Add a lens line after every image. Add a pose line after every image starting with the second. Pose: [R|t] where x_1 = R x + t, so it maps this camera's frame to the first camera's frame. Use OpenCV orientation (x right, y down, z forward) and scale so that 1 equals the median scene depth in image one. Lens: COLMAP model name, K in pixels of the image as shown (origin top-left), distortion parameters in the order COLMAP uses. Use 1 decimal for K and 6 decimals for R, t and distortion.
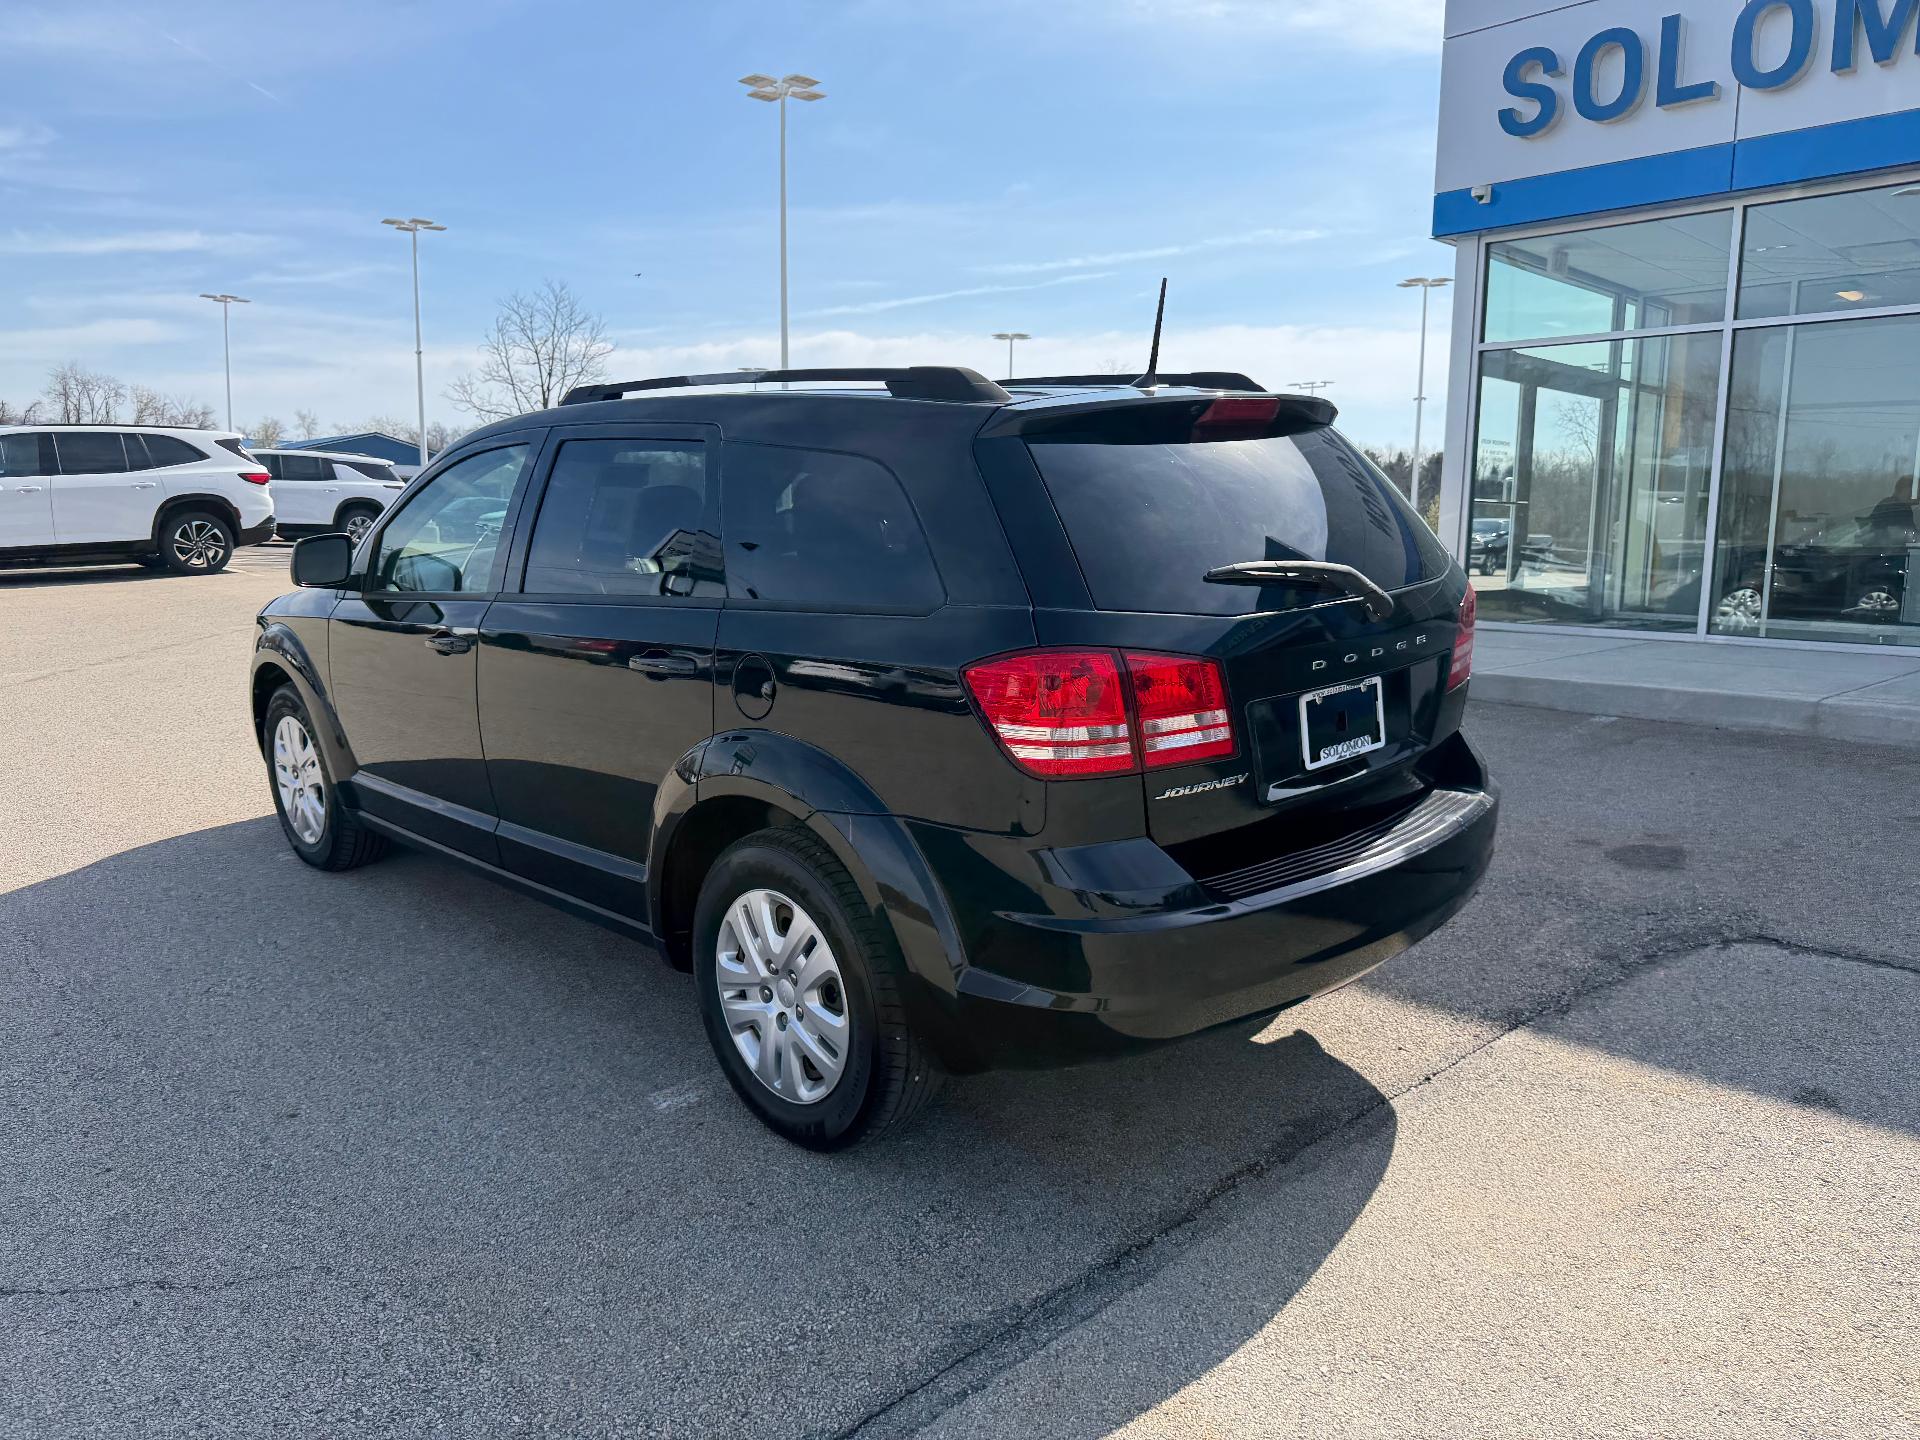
lens RADIAL K [[1341.1, 0, 925.1], [0, 1341.1, 713.0], [0, 0, 1]] dist [-0.002292, -0.008329]
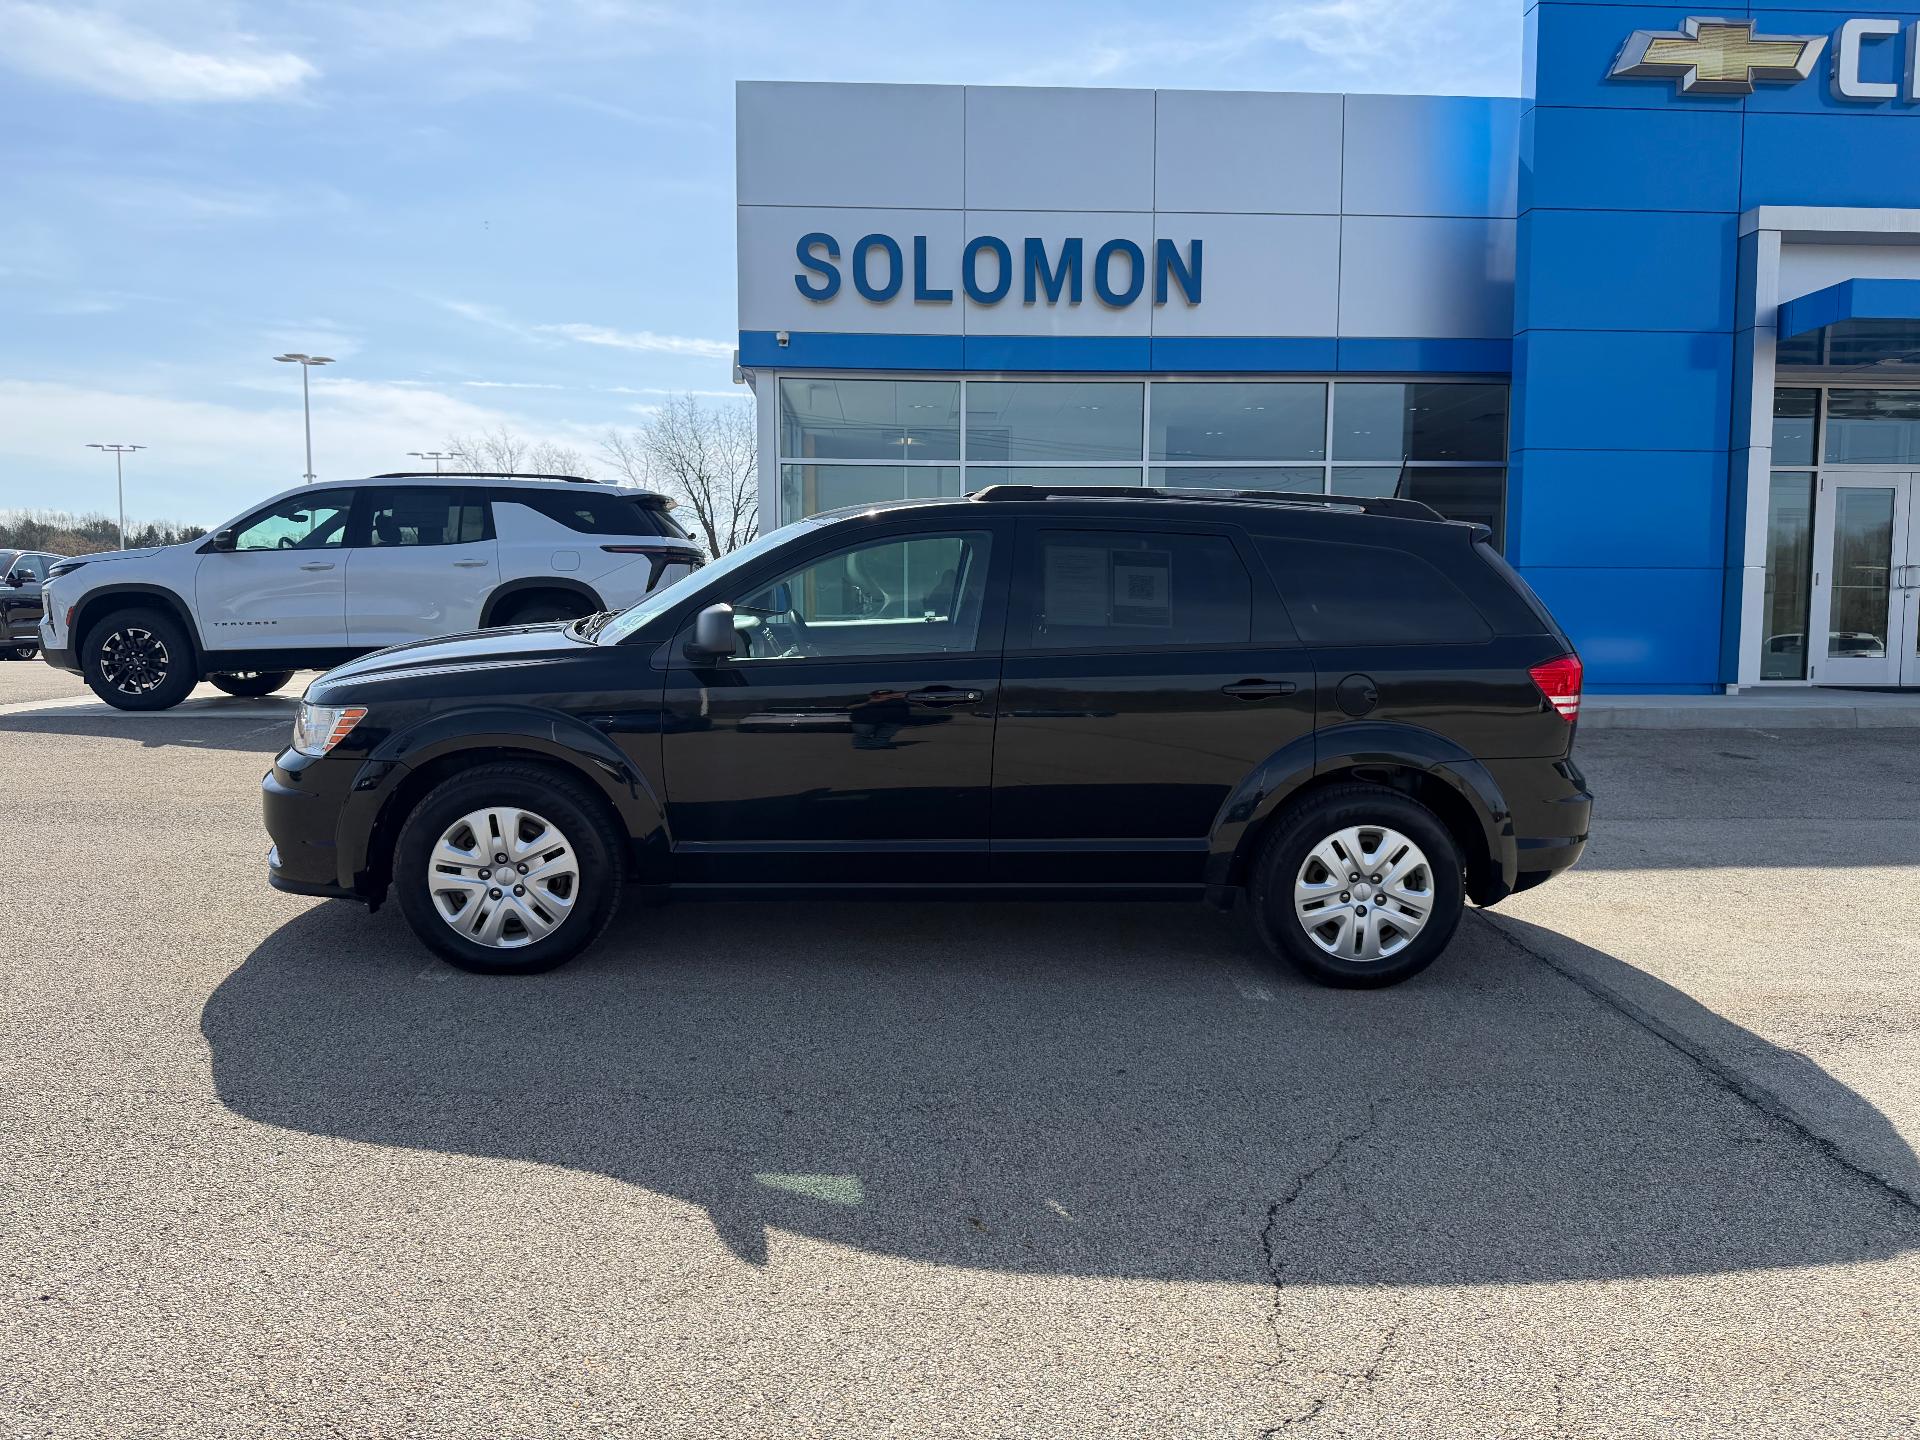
lens RADIAL K [[1366.1, 0, 960.0], [0, 1366.1, 720.0], [0, 0, 1]] dist [0.006998, 0.005276]
pose [[0.641965, -0.058326, 0.764512, -1.302367], [0.102963, 0.994629, -0.010577, -0.016984], [-0.759789, 0.085506, 0.644523, 0.254481]]
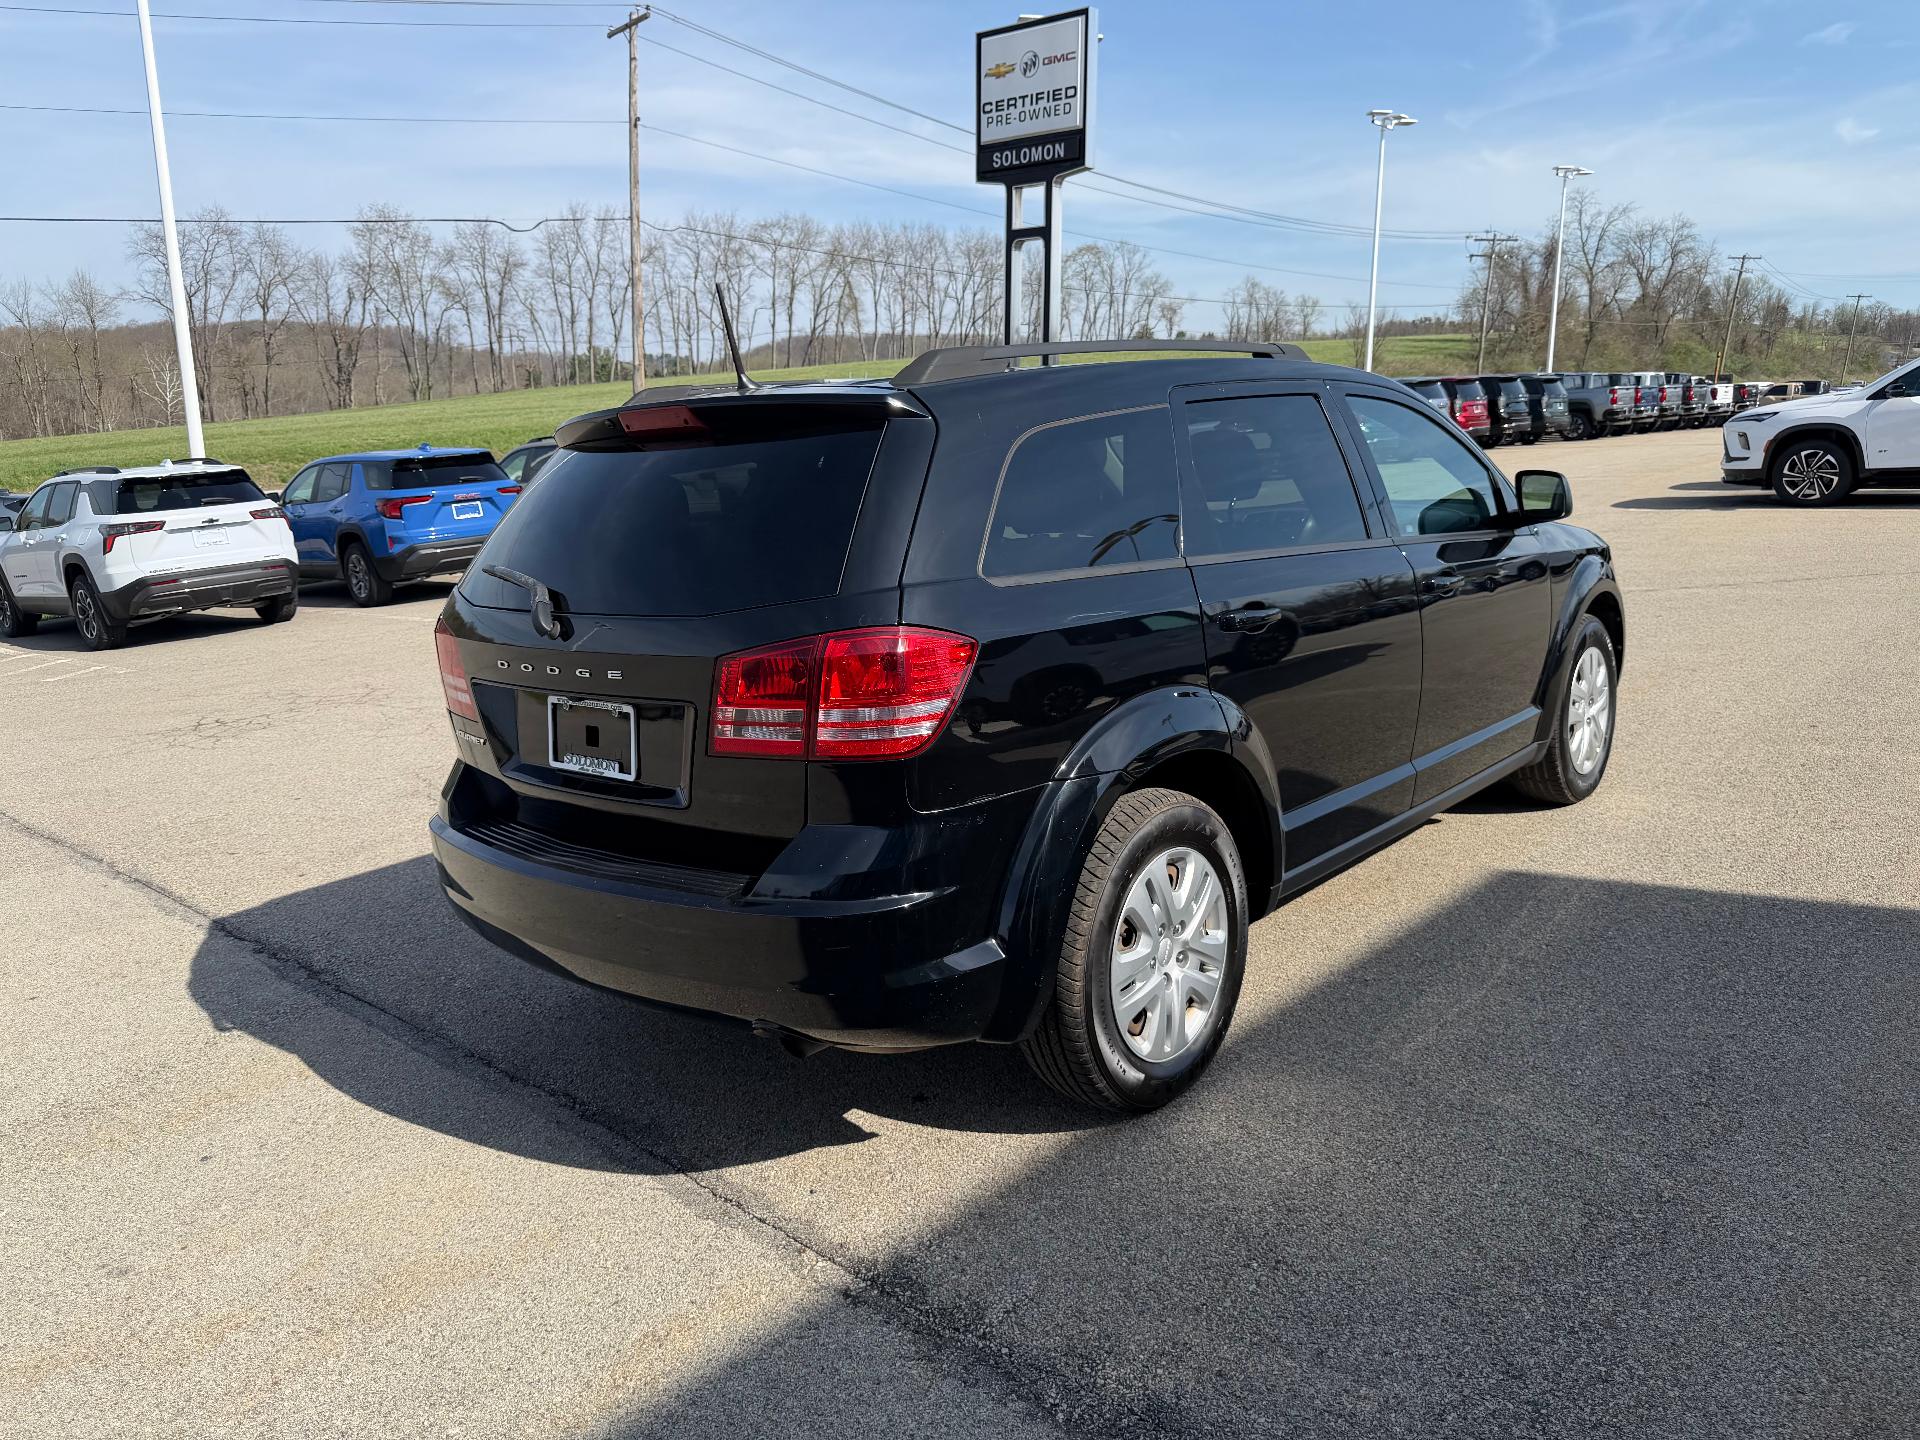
lens RADIAL K [[1333.1, 0, 960.0], [0, 1333.1, 720.0], [0, 0, 1]] dist [-0.003993, -0.003430]
pose [[0.107677, 0.210811, -0.971578, 1.010001], [-0.132183, 0.971620, 0.196171, -0.183814], [0.985359, 0.107303, 0.132487, 0.879907]]
